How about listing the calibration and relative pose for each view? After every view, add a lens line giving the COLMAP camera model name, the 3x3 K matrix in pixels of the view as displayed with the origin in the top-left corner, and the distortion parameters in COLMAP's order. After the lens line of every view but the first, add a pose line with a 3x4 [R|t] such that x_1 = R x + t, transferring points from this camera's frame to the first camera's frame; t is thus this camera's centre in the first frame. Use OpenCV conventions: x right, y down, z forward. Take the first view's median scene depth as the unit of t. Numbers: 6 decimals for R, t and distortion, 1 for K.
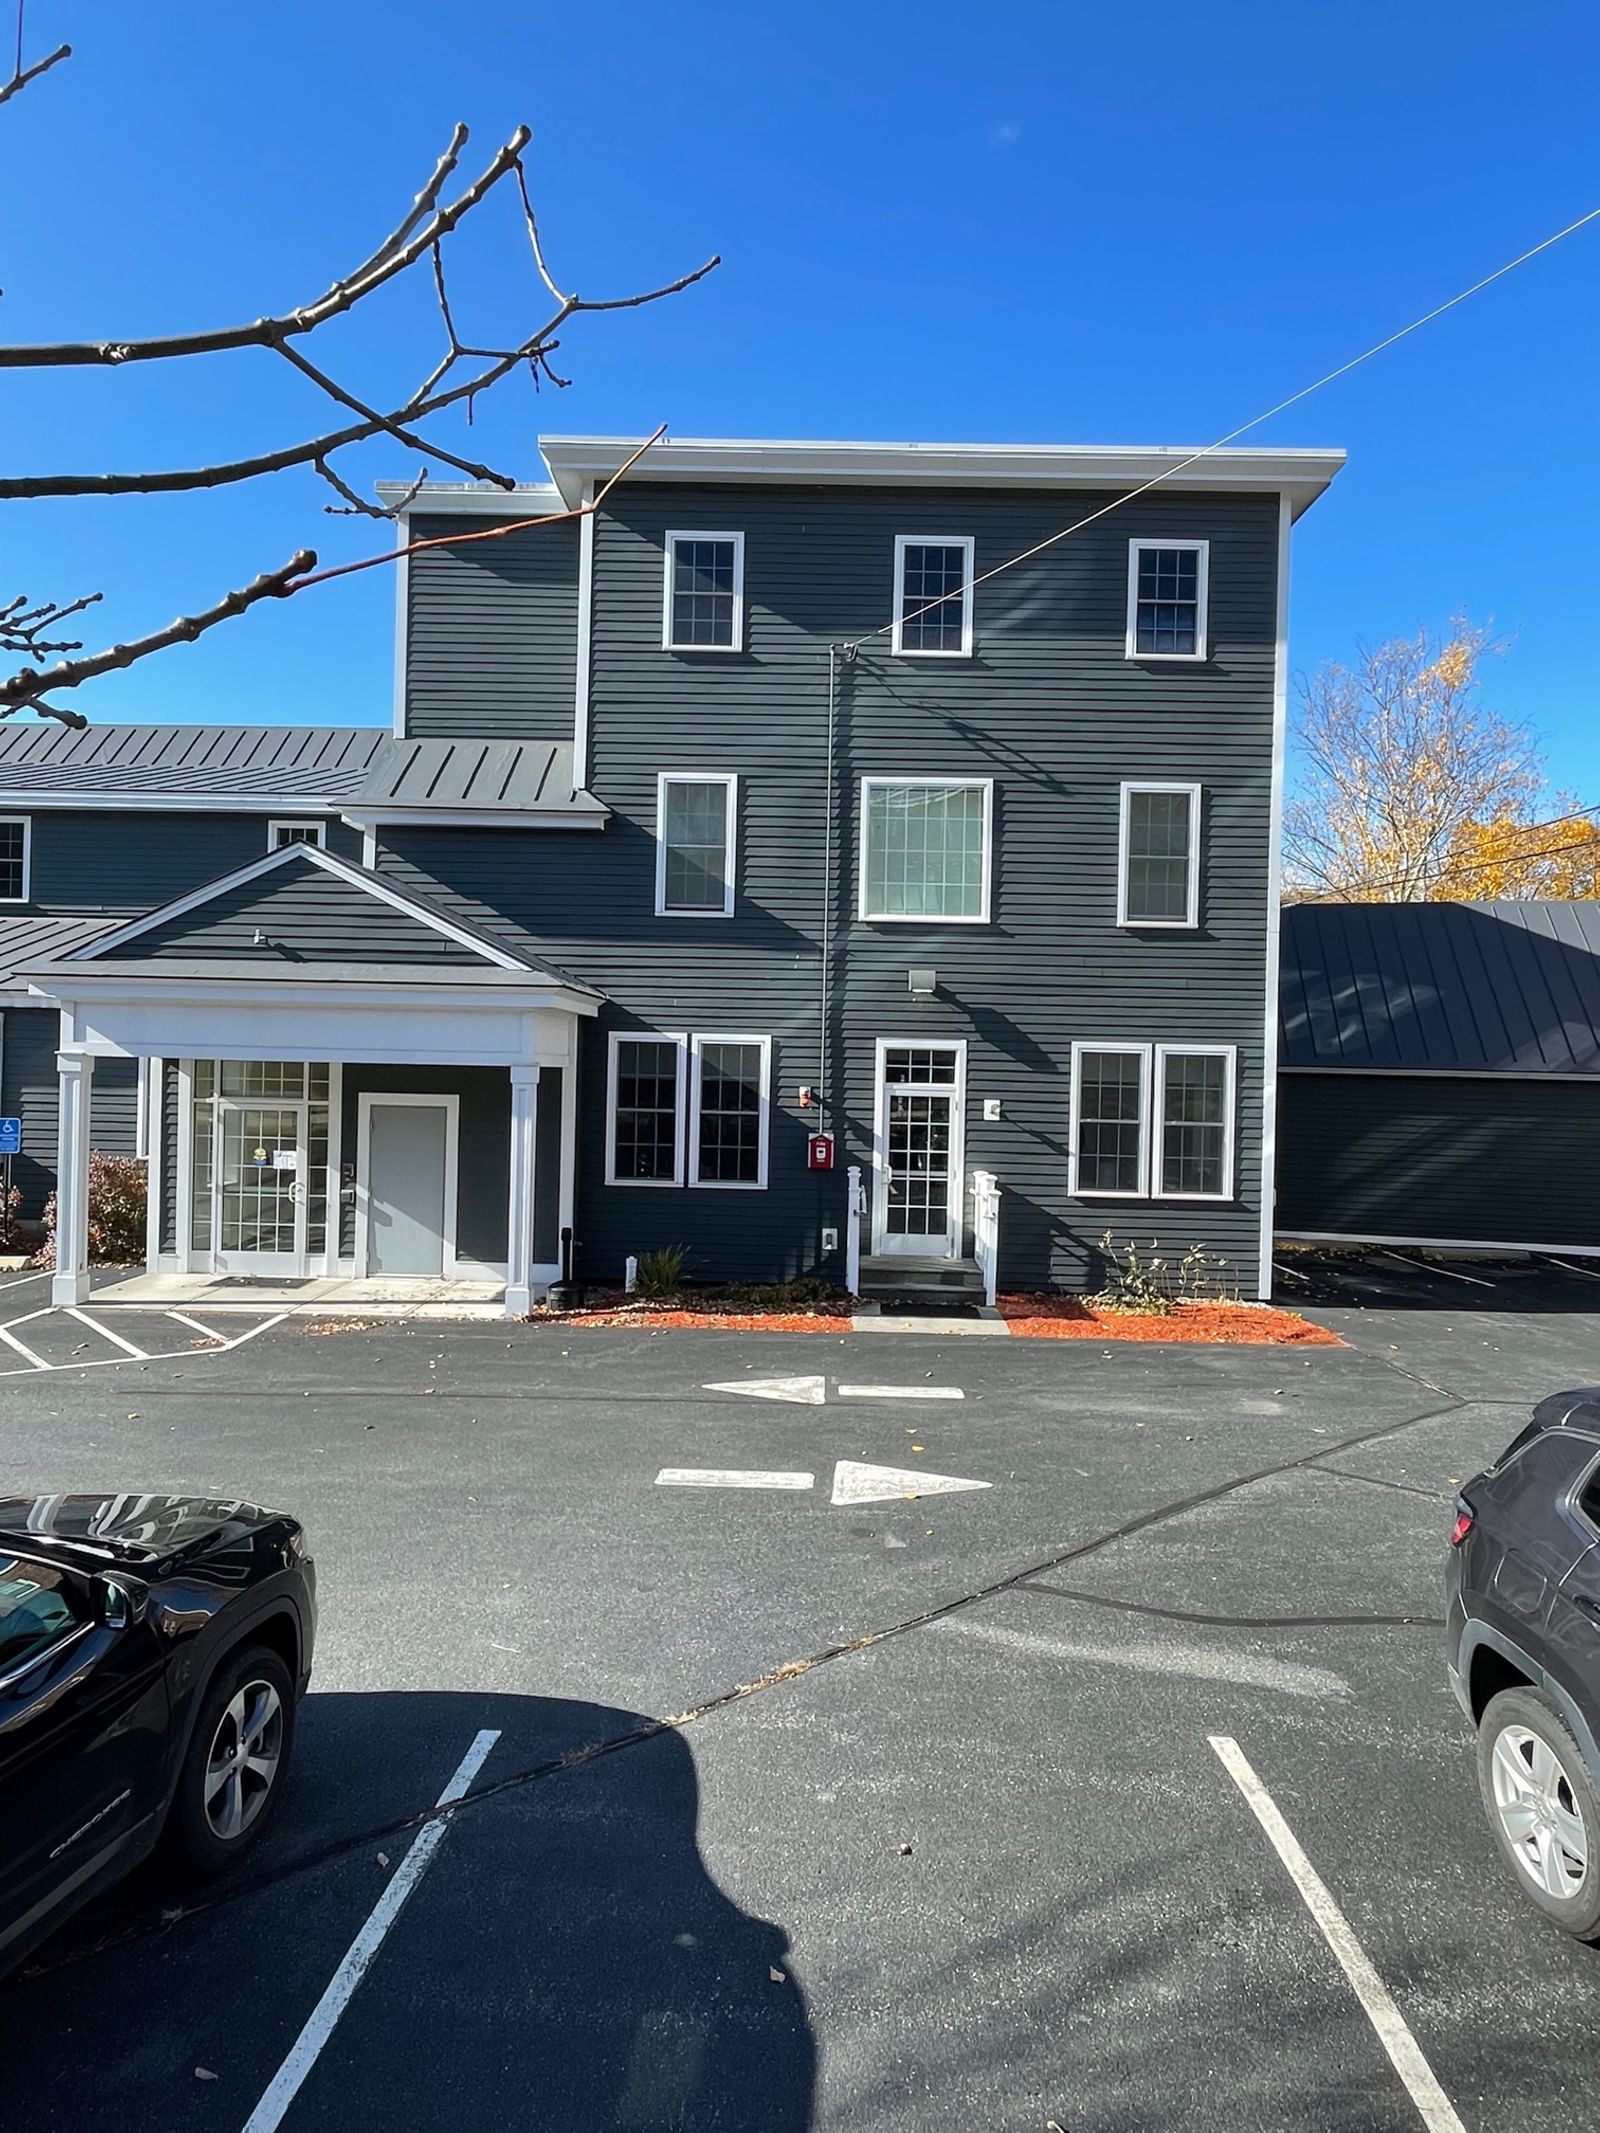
lens RADIAL K [[1245.5, 0, 795.9], [0, 1245.5, 1068.7], [0, 0, 1]] dist [0.006353, -0.002482]
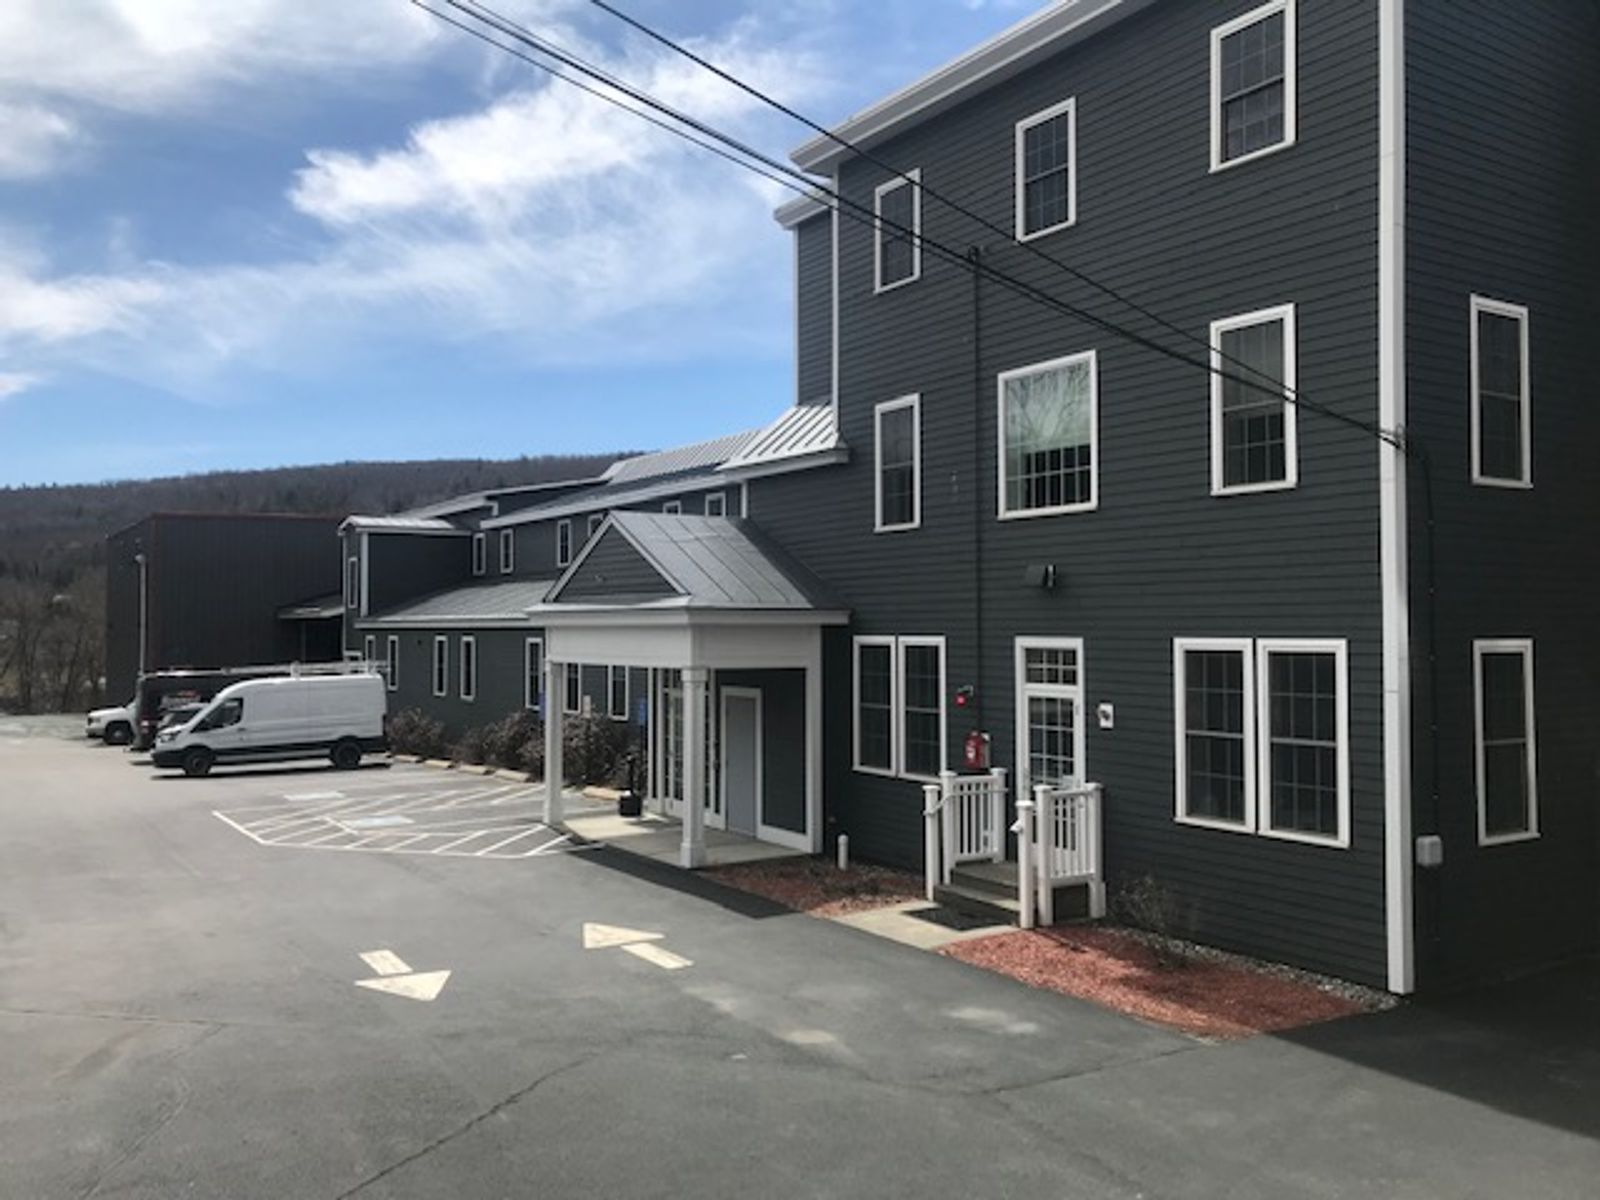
lens RADIAL K [[1301.4, 0, 798.0], [0, 1301.4, 591.2], [0, 0, 1]] dist [0.048443, -0.047442]
pose [[0.563402, -0.047180, -0.824835, 0.813062], [0.013290, 0.998756, -0.048050, -0.014005], [0.826076, 0.016109, 0.563328, 0.285582]]
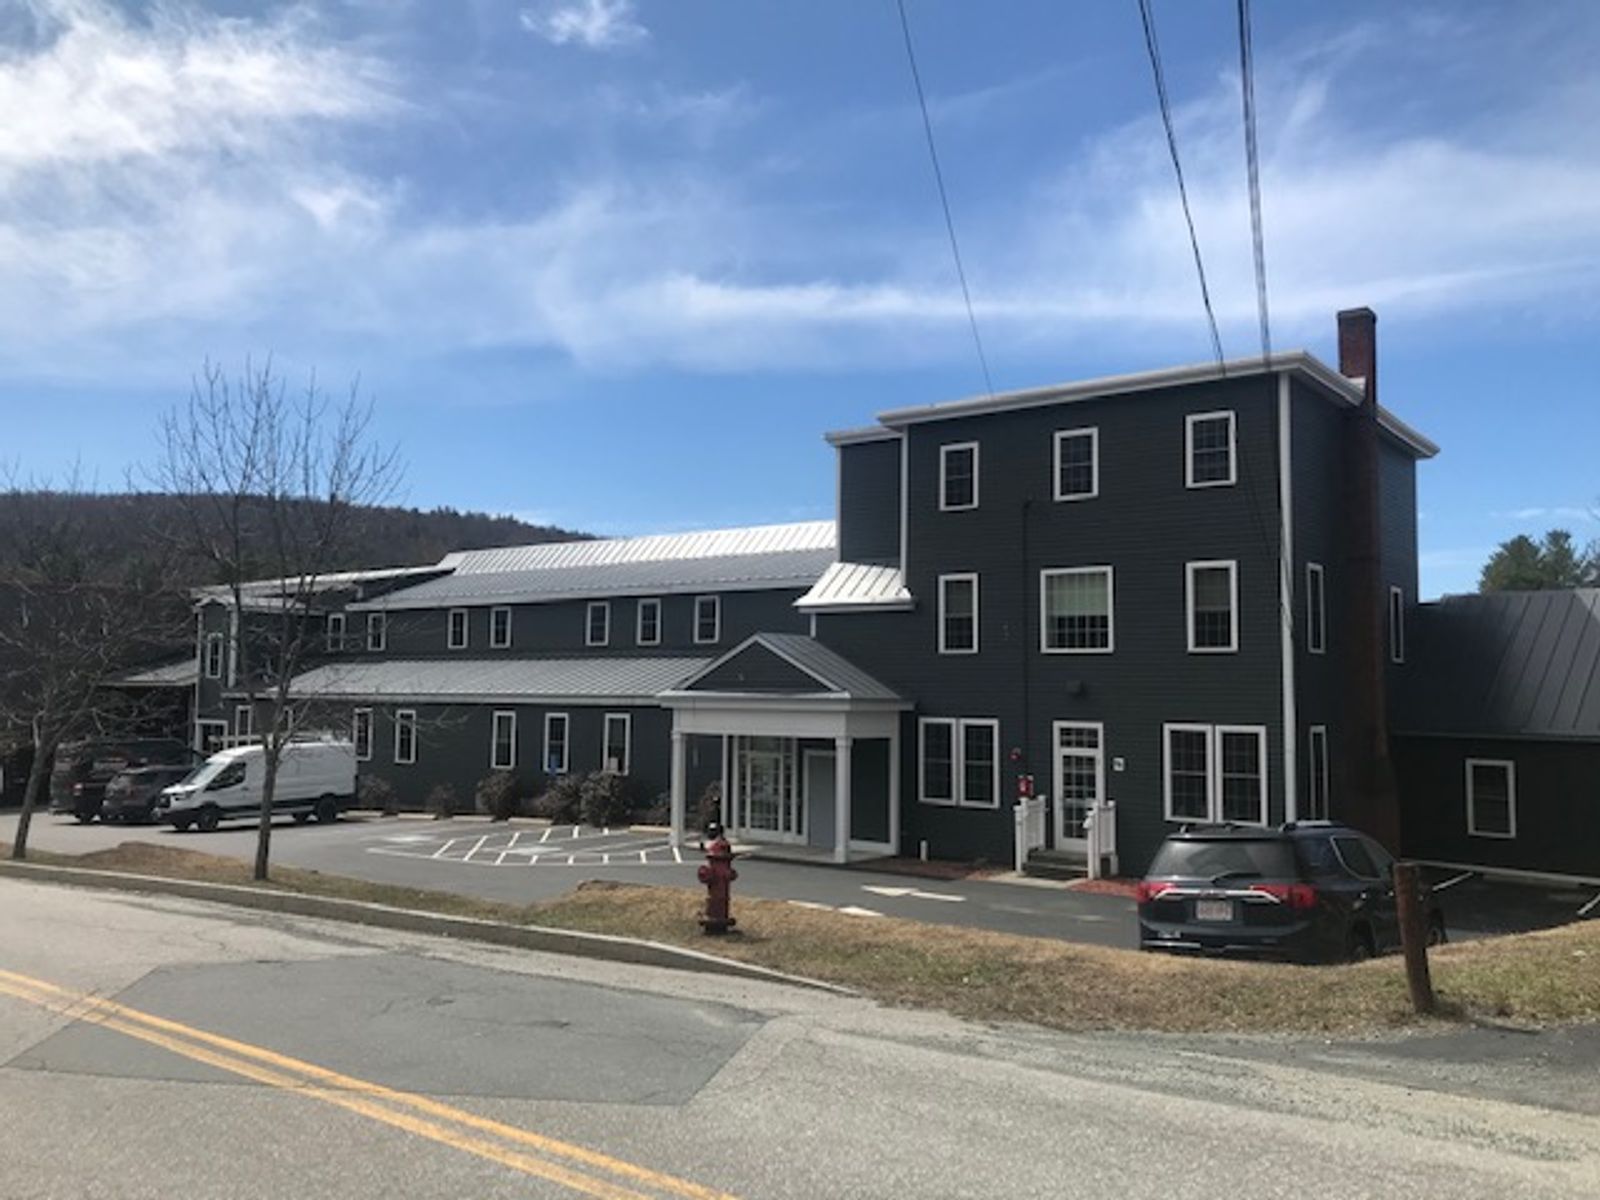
lens RADIAL K [[1301.4, 0, 797.2], [0, 1301.4, 591.4], [0, 0, 1]] dist [0.048443, -0.047442]
pose [[0.807337, -0.060134, -0.587019, 0.846517], [0.007851, 0.995801, -0.091212, -0.041722], [0.590039, 0.069030, 0.804419, -0.666781]]
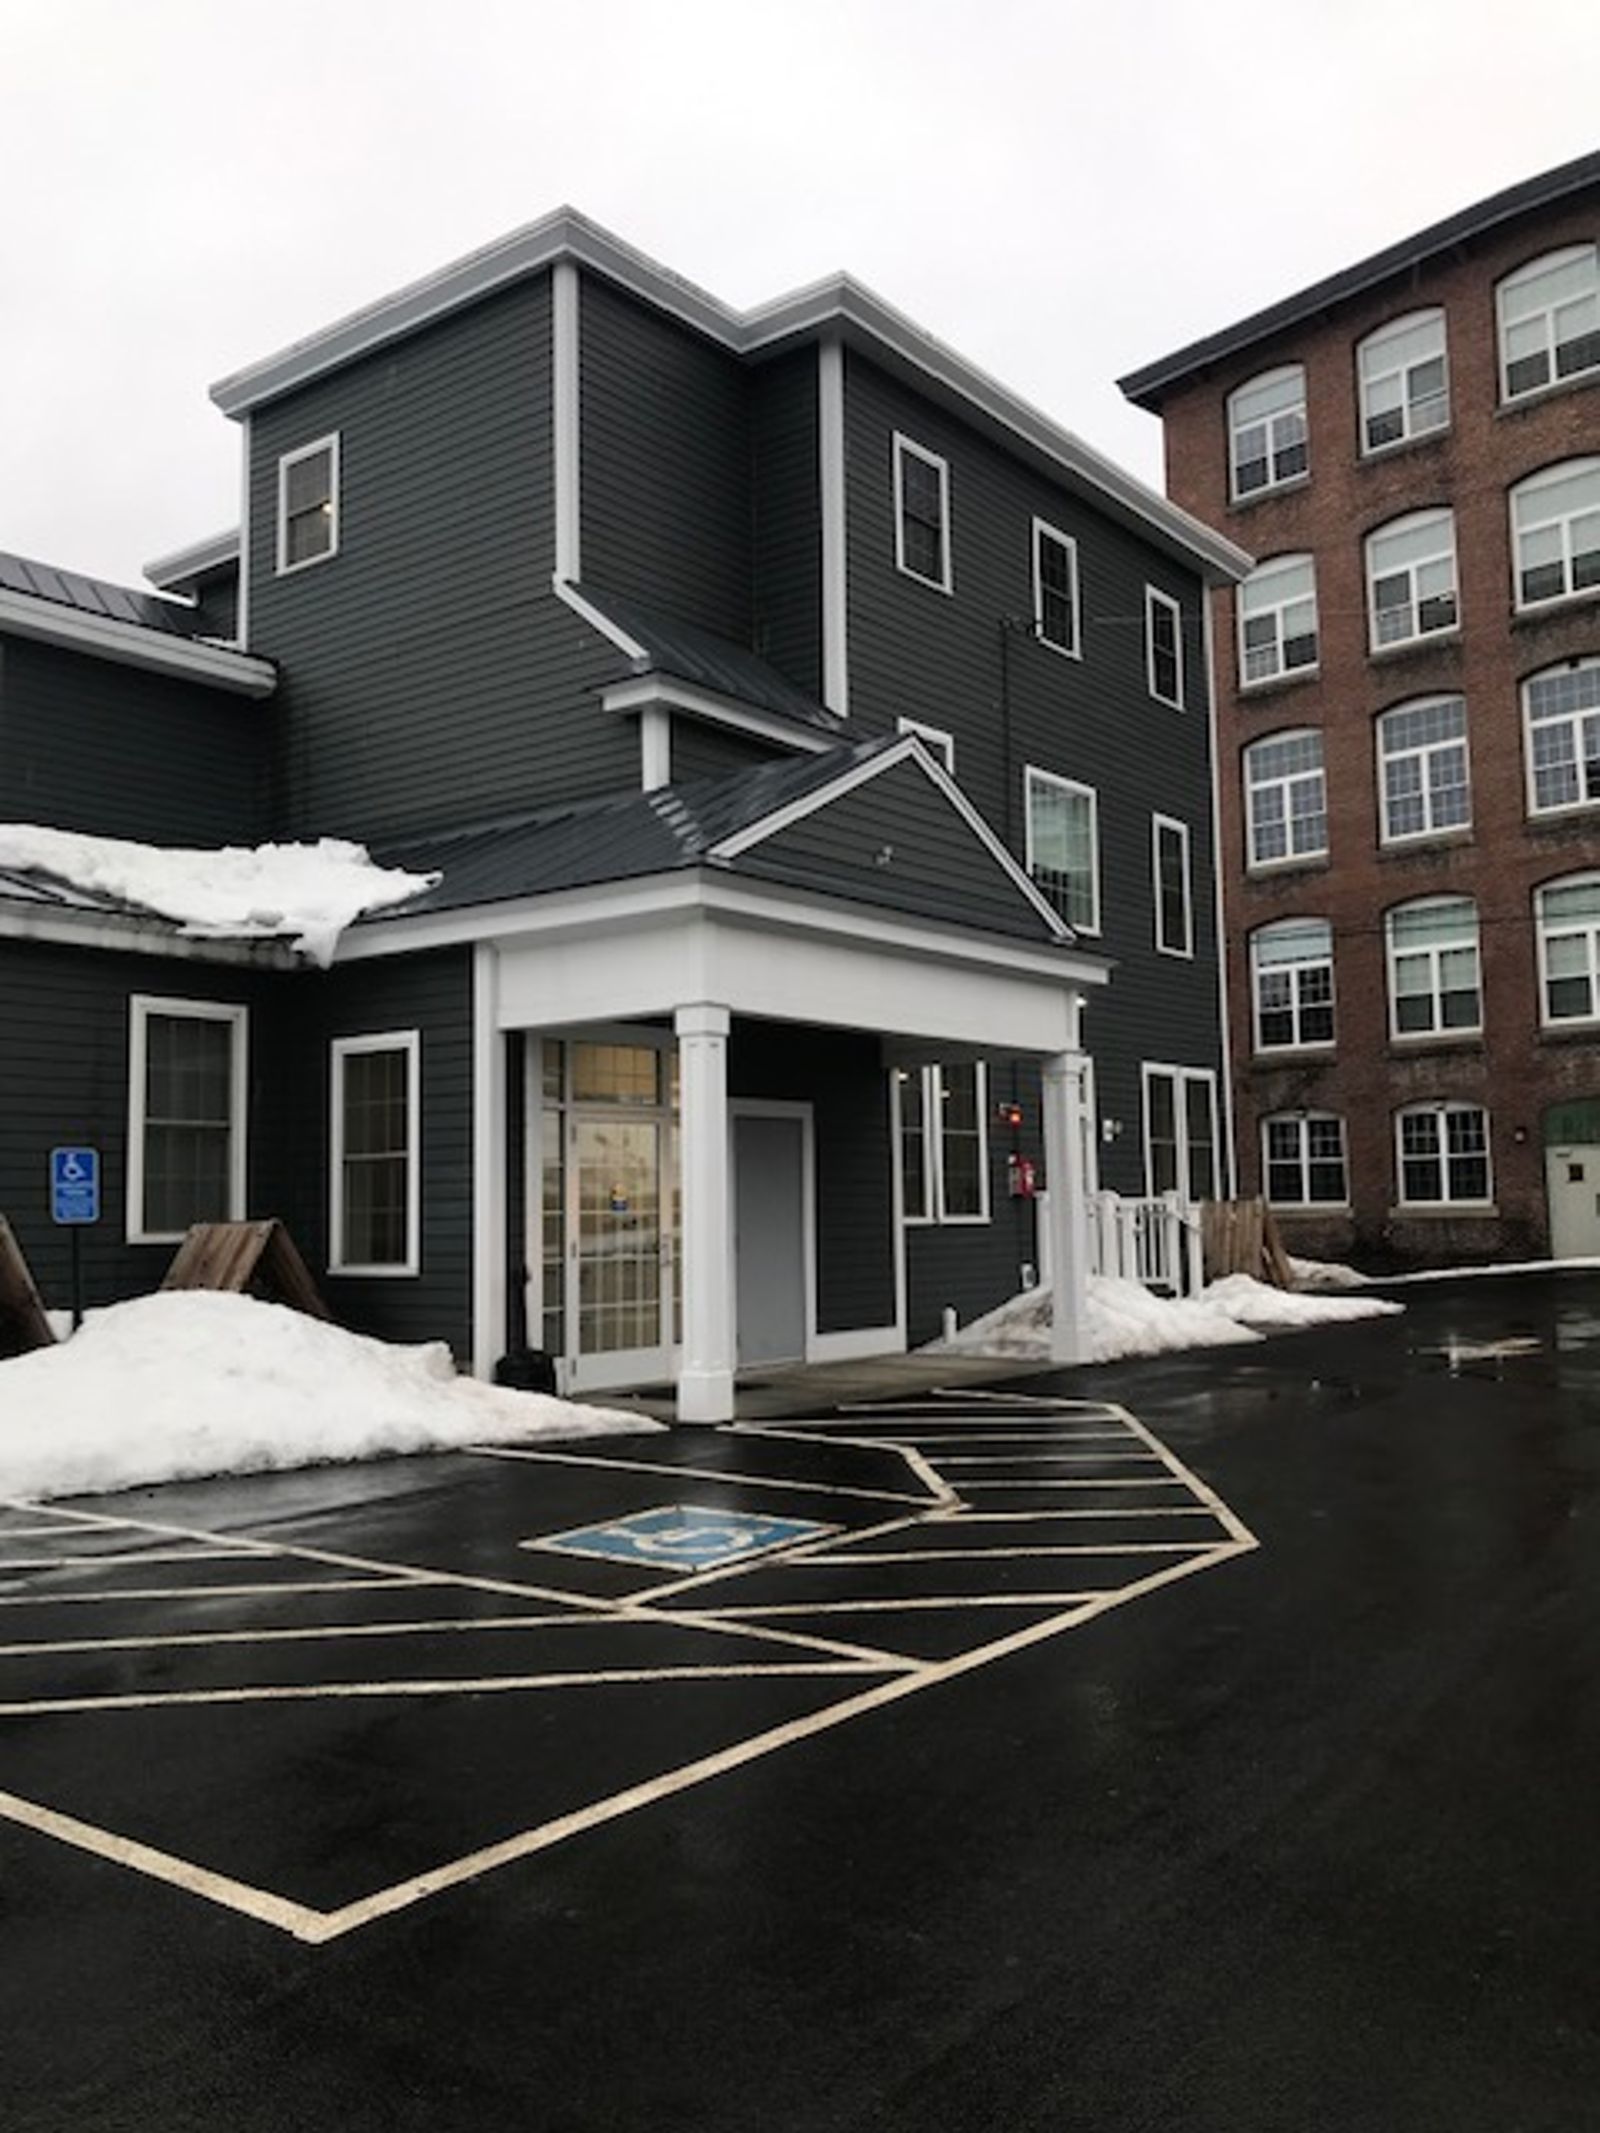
lens RADIAL K [[1734.9, 0, 807.7], [0, 1734.9, 1041.7], [0, 0, 1]] dist [0.048443, -0.047442]
pose [[0.592267, 0.044874, 0.804491, -1.058618], [0.034567, 0.996114, -0.081011, 0.065672], [-0.805000, 0.075789, 0.588414, 0.395258]]
